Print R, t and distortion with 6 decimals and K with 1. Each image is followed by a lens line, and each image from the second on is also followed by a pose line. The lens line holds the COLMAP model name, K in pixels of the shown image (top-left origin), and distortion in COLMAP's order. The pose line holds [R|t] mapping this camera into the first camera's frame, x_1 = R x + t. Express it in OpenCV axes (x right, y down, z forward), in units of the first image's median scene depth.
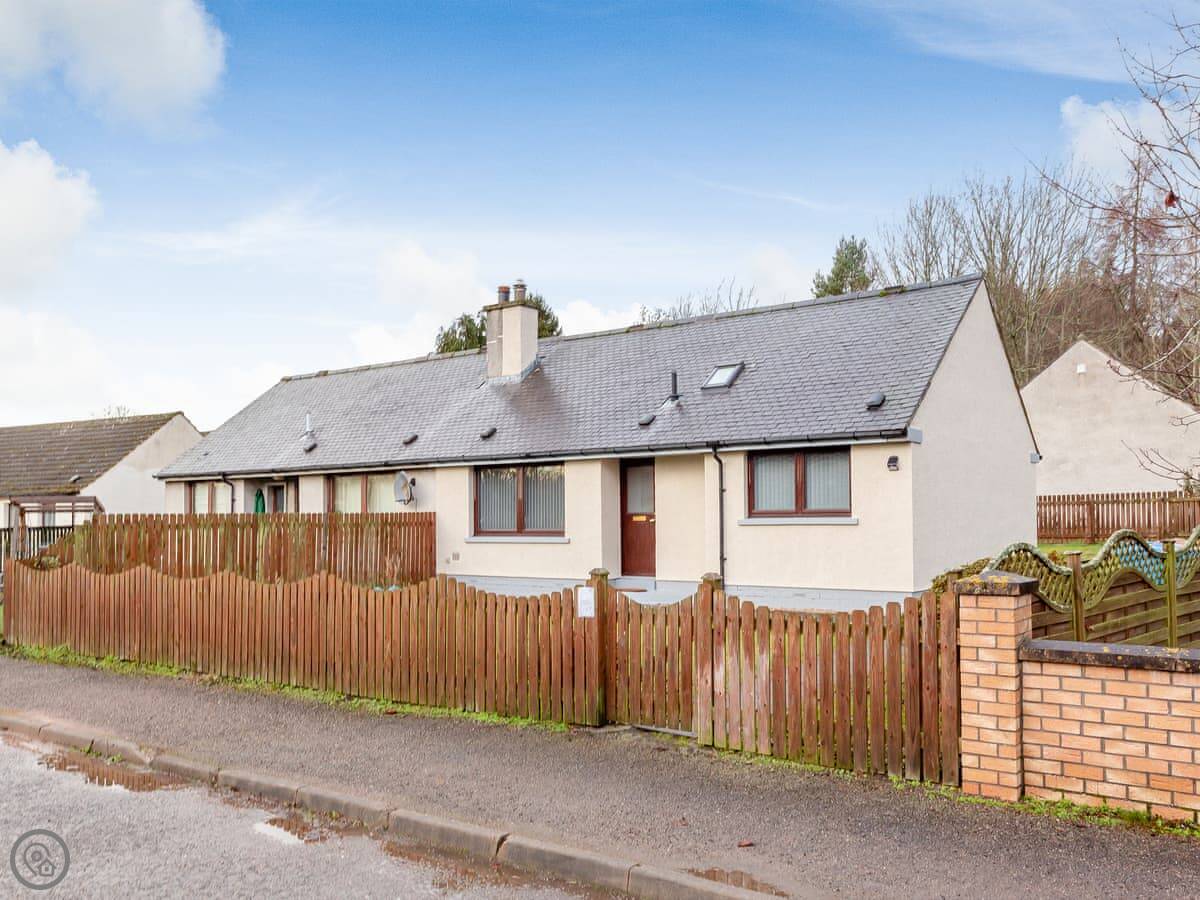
lens RADIAL K [[872.9, 0, 612.9], [0, 872.9, 446.5], [0, 0, 1]] dist [0.006582, 0.001972]
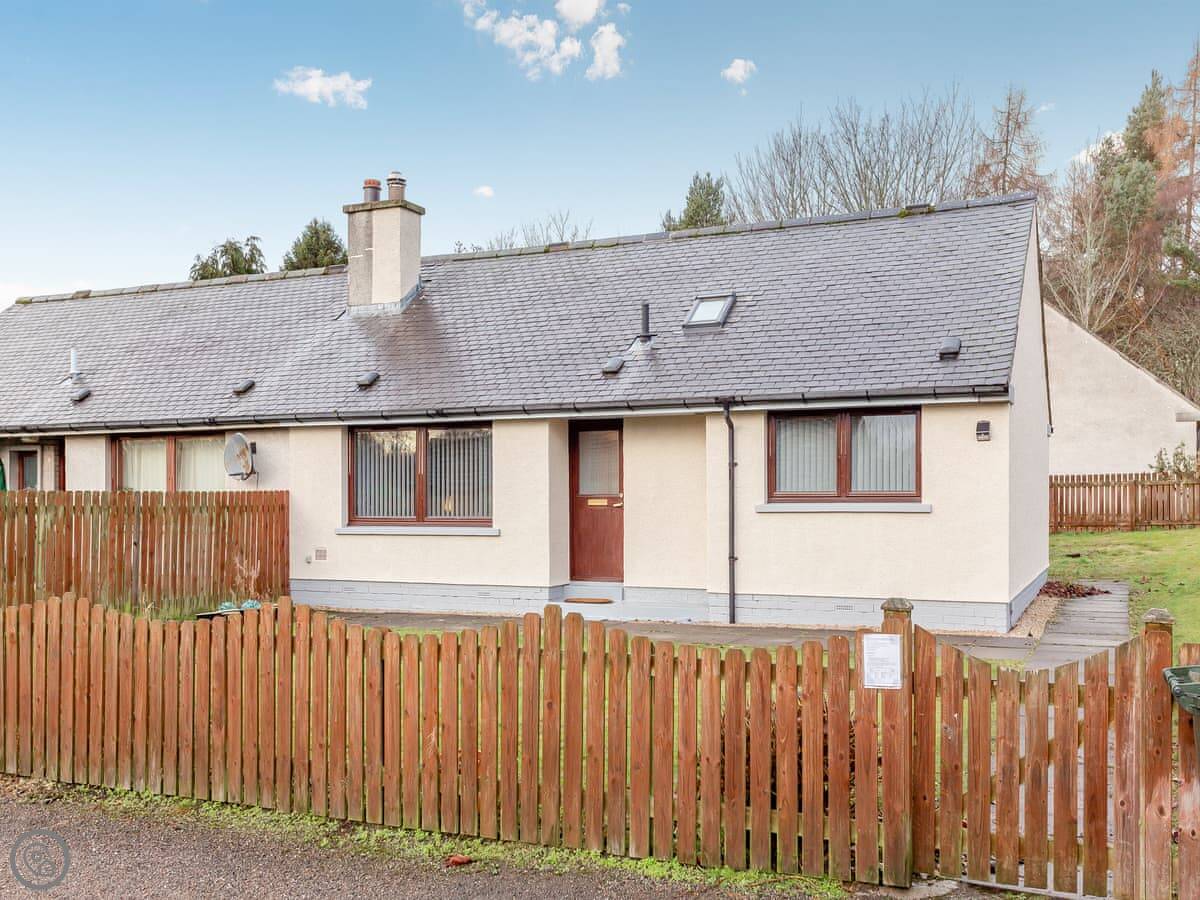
lens RADIAL K [[1021.6, 0, 600.0], [0, 1021.6, 450.0], [0, 0, 1]] dist [0.007180, -0.004763]
pose [[0.981033, 0.015400, 0.193226, -0.125207], [-0.021901, 0.999262, 0.031555, 0.011365], [-0.192597, -0.035188, 0.980647, 0.156352]]
